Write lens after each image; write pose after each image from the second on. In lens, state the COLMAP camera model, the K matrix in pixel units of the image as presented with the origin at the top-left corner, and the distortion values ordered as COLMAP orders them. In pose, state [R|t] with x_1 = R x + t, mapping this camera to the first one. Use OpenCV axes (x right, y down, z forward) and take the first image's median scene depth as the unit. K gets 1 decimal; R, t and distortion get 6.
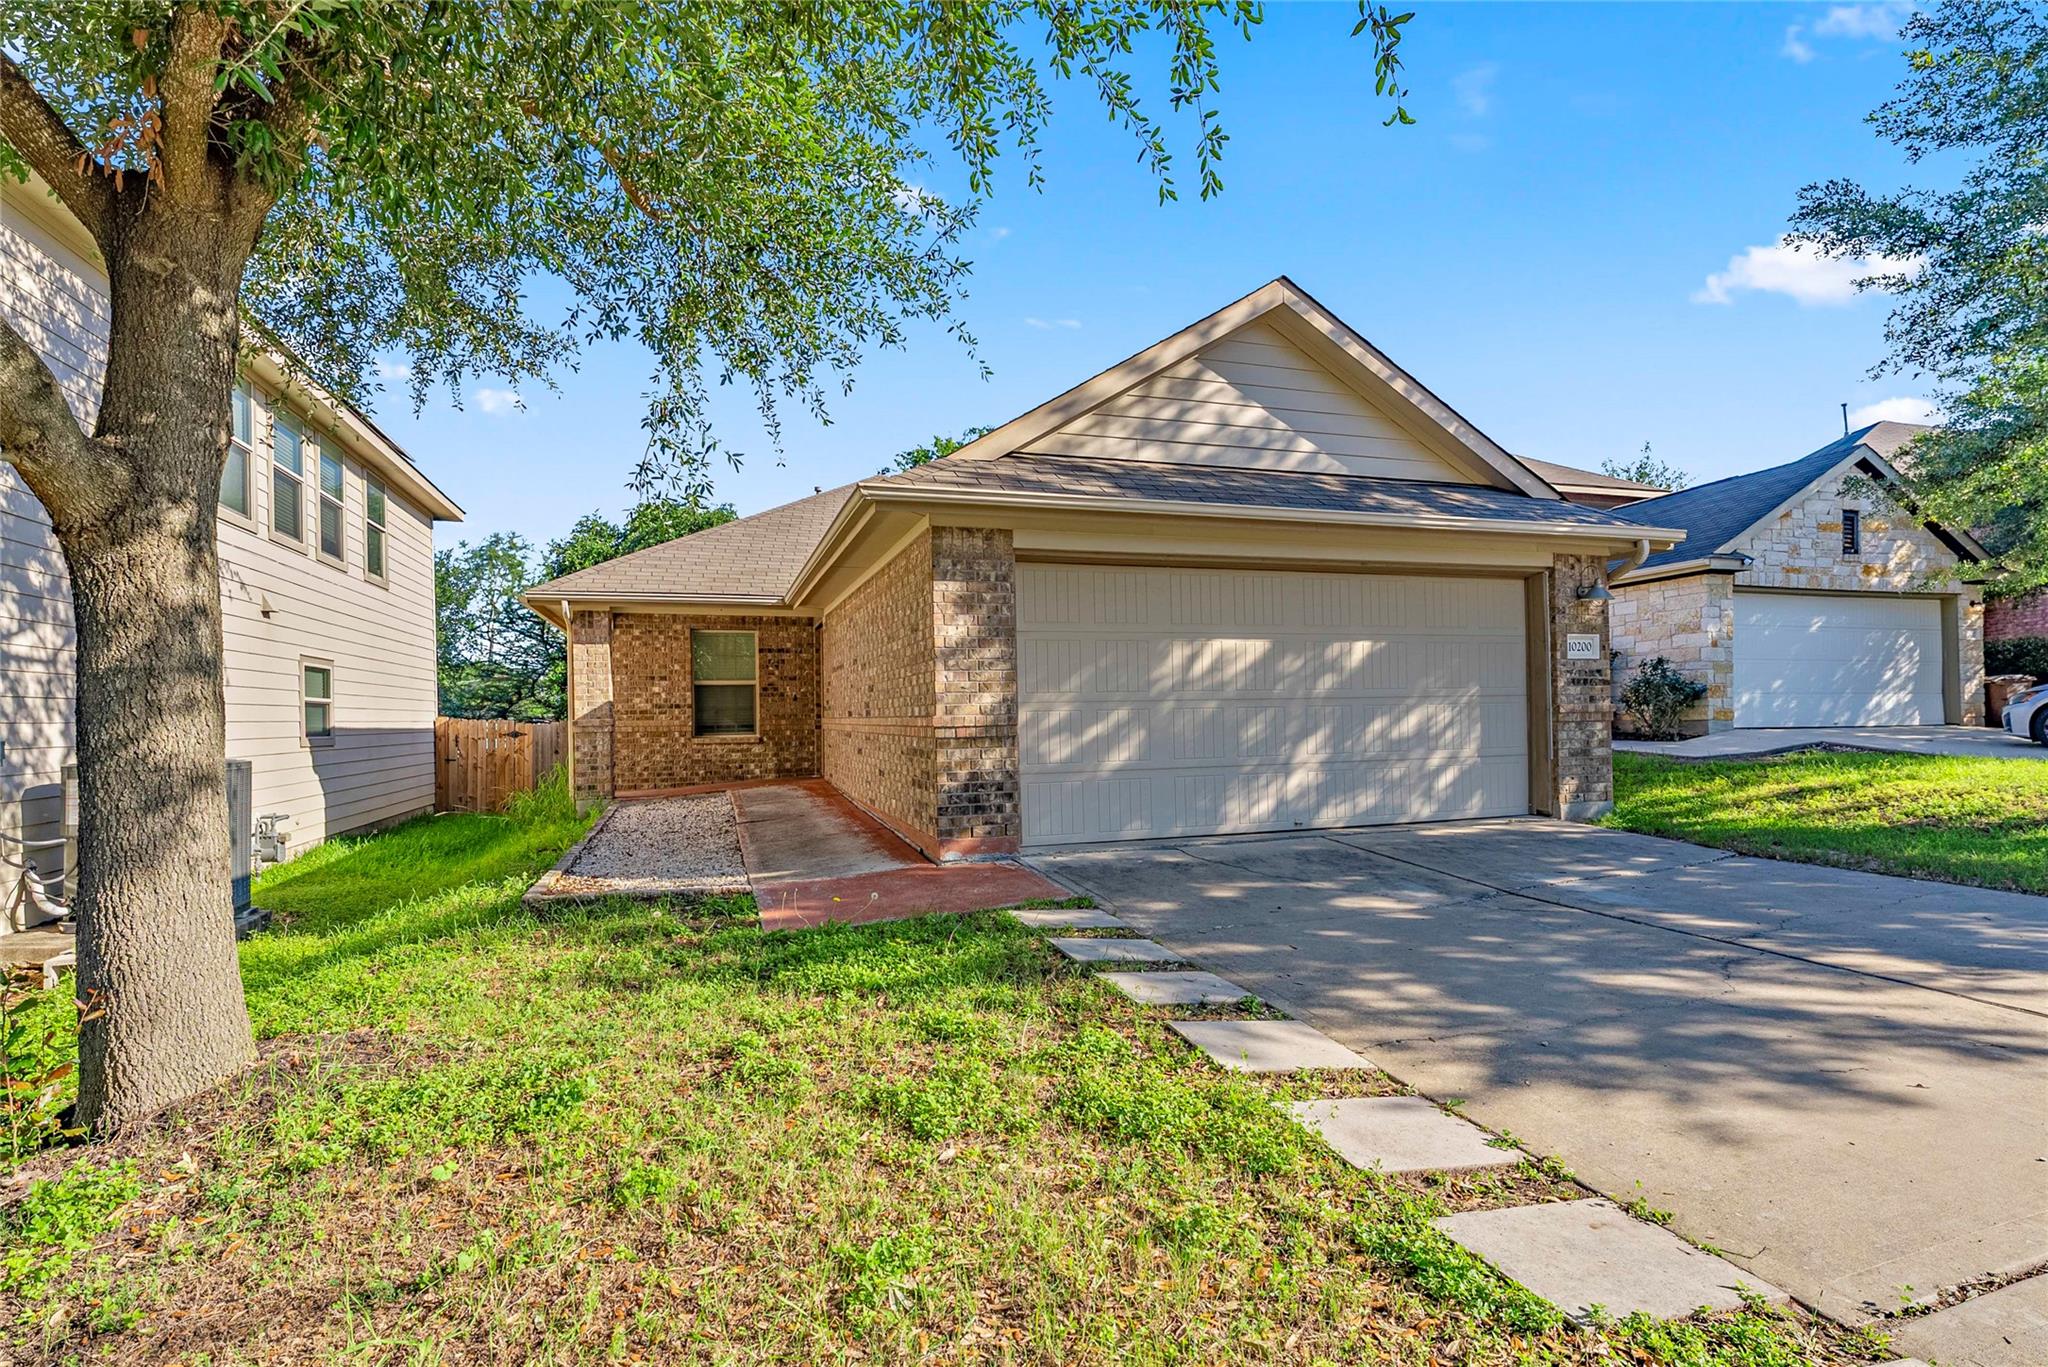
lens RADIAL K [[950.6, 0, 992.4], [0, 950.6, 720.1], [0, 0, 1]] dist [-0.001210, -0.000294]
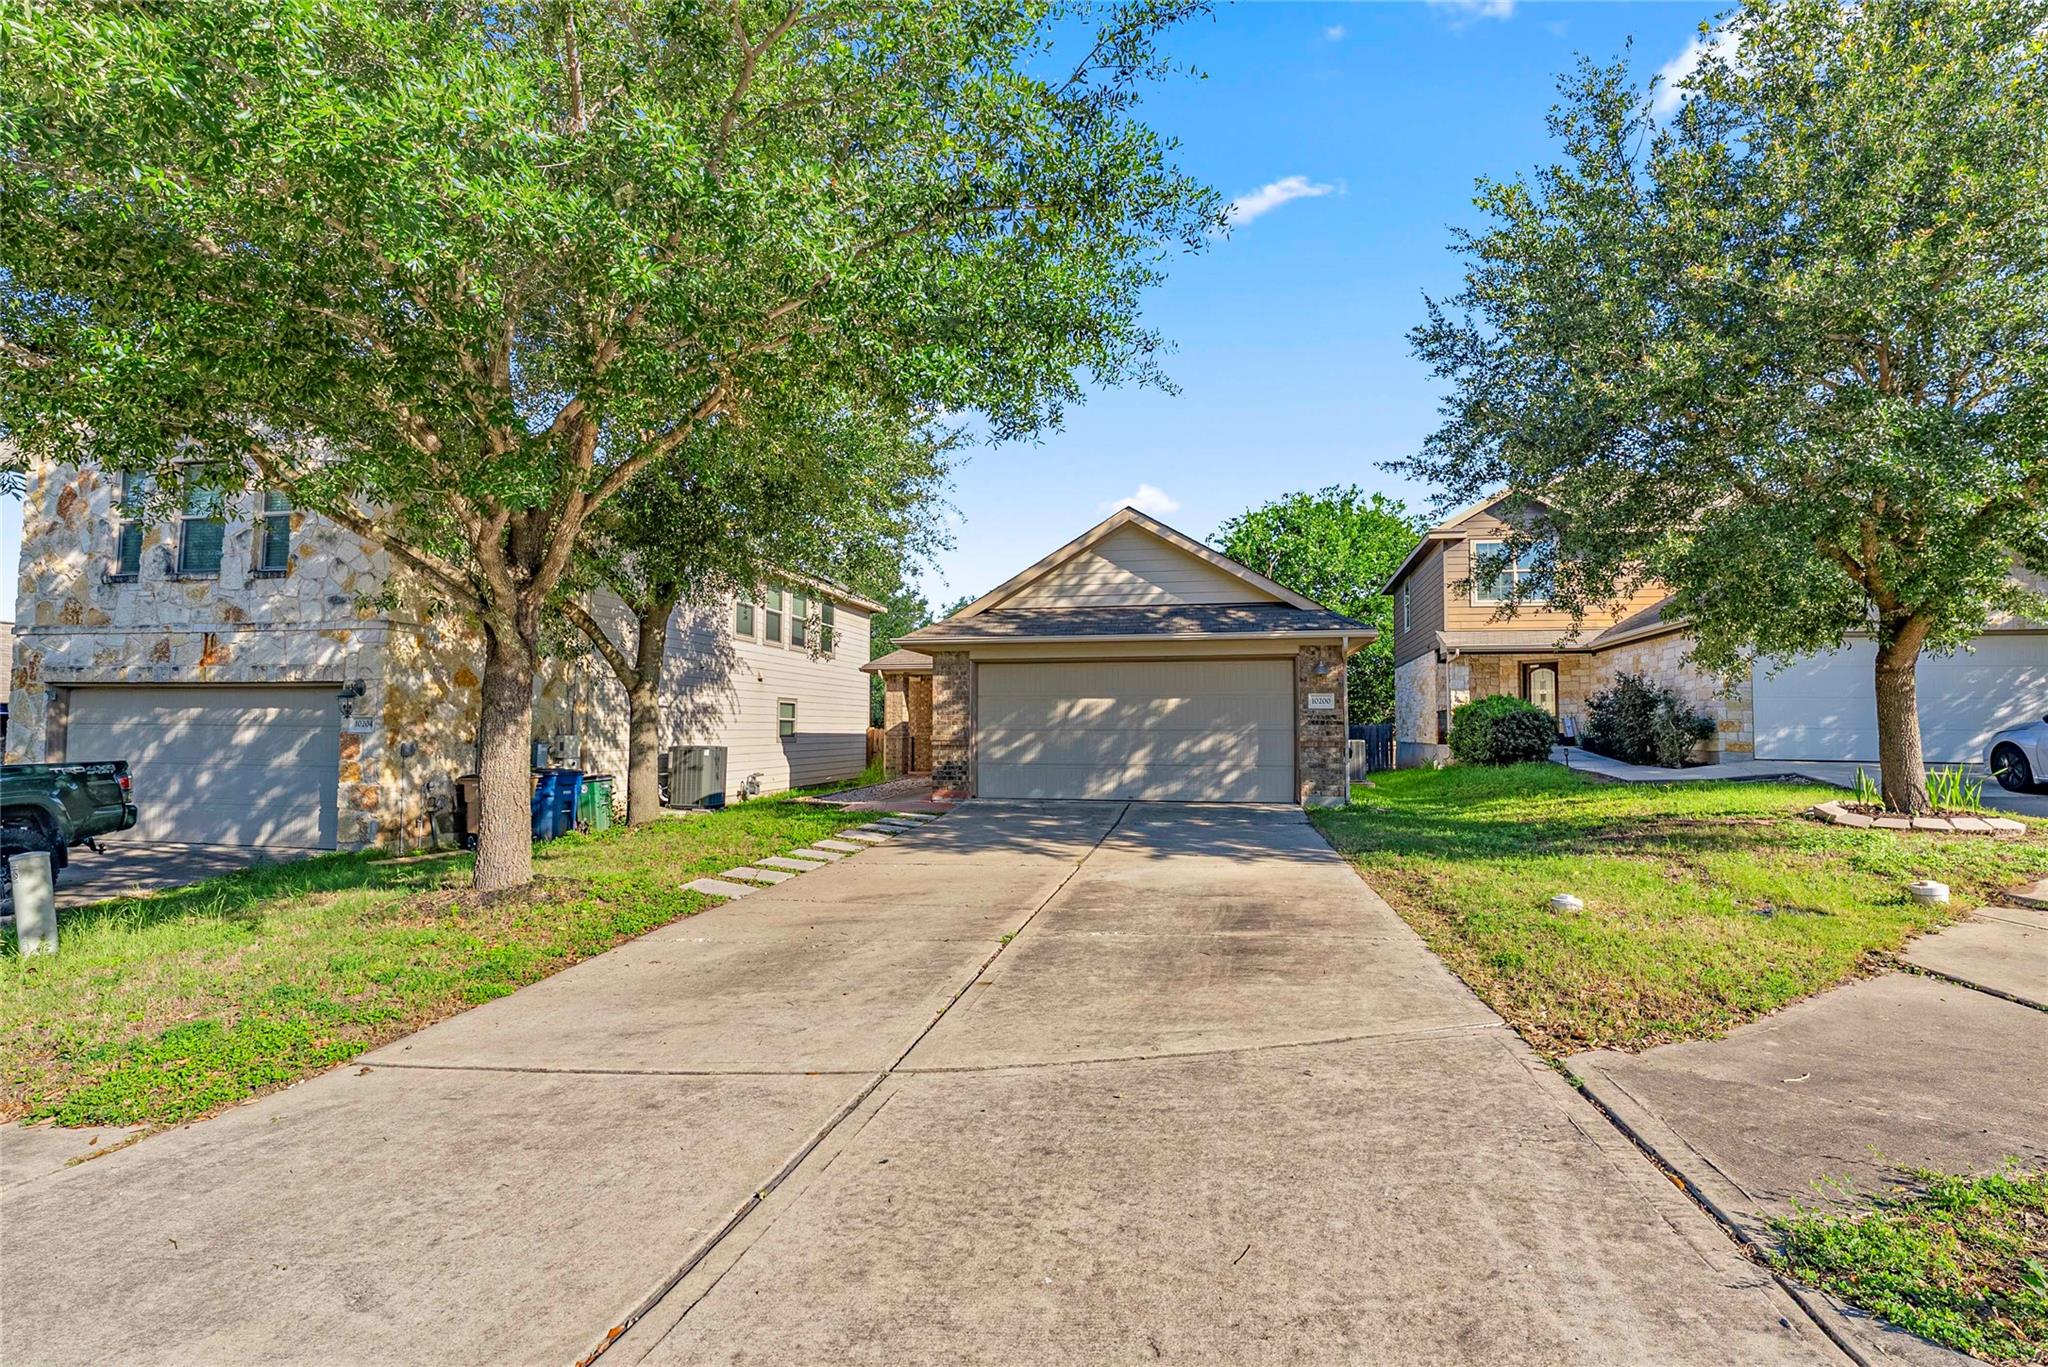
lens RADIAL K [[950.6, 0, 1027.3], [0, 950.6, 685.0], [0, 0, 1]] dist [-0.001210, -0.000294]
pose [[0.868152, -0.003553, -0.496285, 1.064336], [-0.019601, 0.998949, -0.041440, -0.028602], [0.495911, 0.045704, 0.867170, -0.721588]]
